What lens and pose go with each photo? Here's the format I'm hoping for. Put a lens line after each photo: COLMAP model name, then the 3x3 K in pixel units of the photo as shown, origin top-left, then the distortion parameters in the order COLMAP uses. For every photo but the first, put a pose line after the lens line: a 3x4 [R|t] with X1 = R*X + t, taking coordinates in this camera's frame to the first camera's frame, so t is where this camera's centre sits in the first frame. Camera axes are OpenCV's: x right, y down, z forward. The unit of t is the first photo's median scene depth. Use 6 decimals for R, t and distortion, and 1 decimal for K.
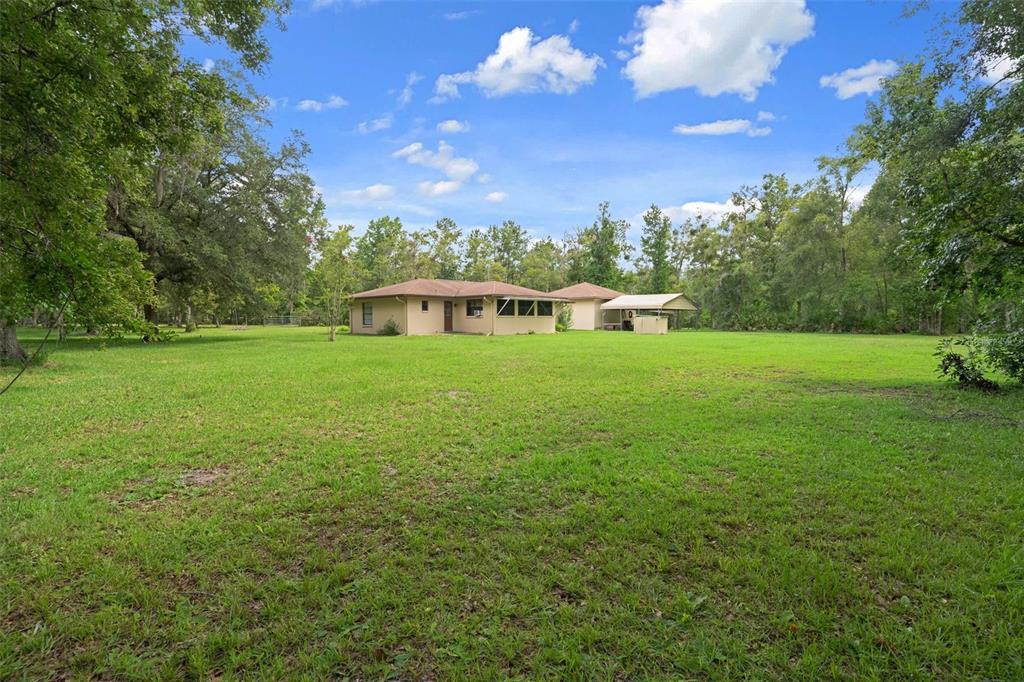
lens RADIAL K [[509.5, 0, 512.0], [0, 509.5, 341.0], [0, 0, 1]] dist [-0.000180, -0.000006]
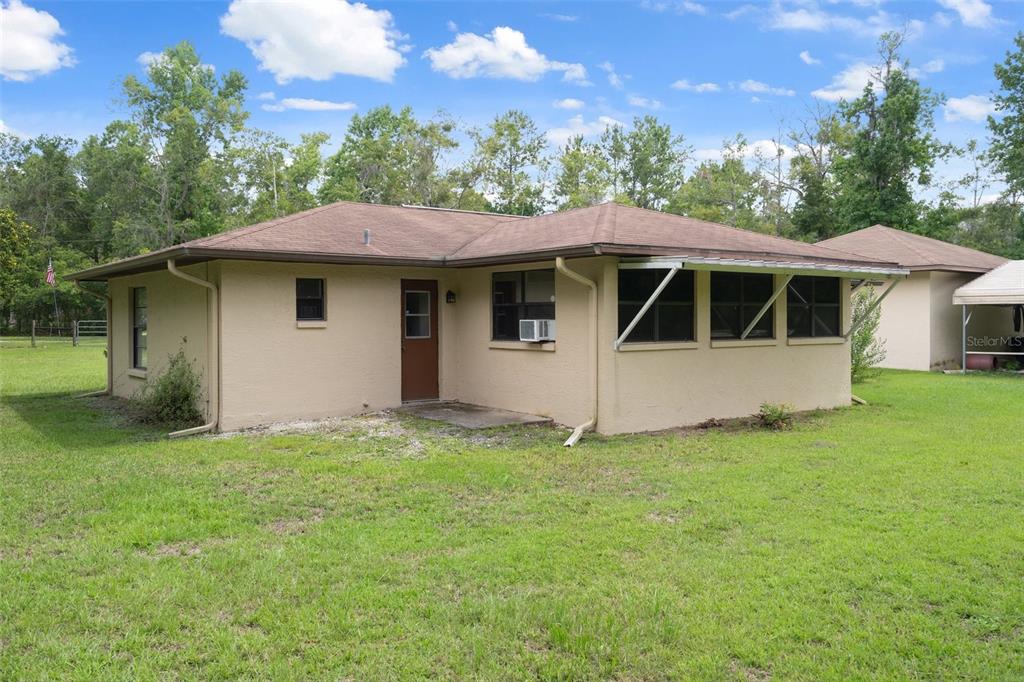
lens RADIAL K [[834.5, 0, 512.0], [0, 834.5, 341.0], [0, 0, 1]] dist [-0.002393, -0.002524]
pose [[0.987500, 0.003867, -0.157574, -0.014515], [-0.005553, 0.999932, -0.010257, -0.038276], [0.157523, 0.011004, 0.987454, 0.519077]]
